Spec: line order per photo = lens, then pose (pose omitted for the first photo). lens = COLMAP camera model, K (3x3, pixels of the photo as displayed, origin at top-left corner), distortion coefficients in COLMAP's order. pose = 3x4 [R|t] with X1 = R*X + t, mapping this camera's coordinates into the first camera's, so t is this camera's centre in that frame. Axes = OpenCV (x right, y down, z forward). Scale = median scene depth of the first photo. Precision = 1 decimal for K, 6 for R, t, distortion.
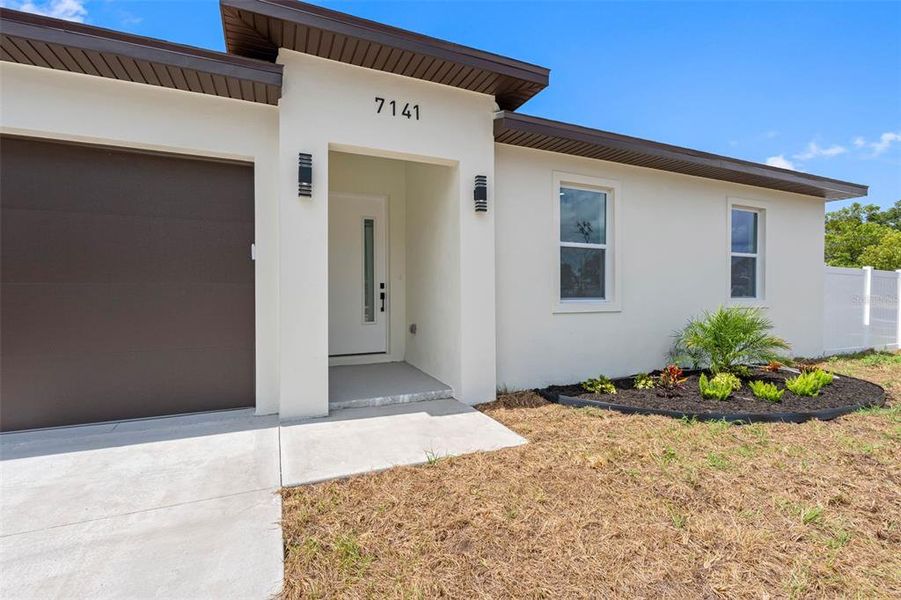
lens RADIAL K [[405.4, 0, 448.0], [0, 405.4, 300.2], [0, 0, 1]] dist [0.005064, 0.000156]
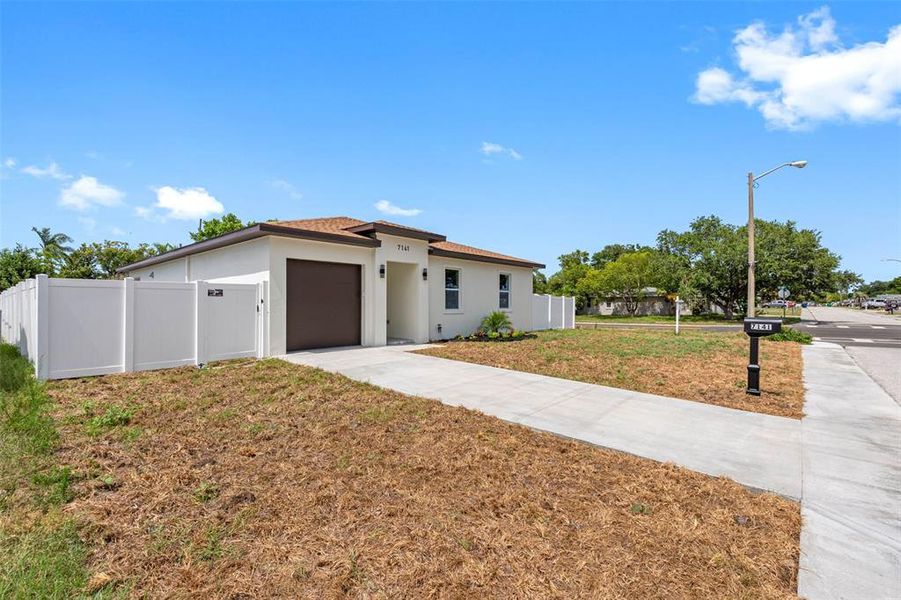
lens RADIAL K [[376.3, 0, 449.6], [0, 376.3, 304.5], [0, 0, 1]] dist [-0.000032, 0.000012]
pose [[0.911089, -0.002371, 0.412203, -0.759580], [0.011320, 0.999750, -0.019270, 0.018225], [-0.412054, 0.022223, 0.910888, -1.367406]]
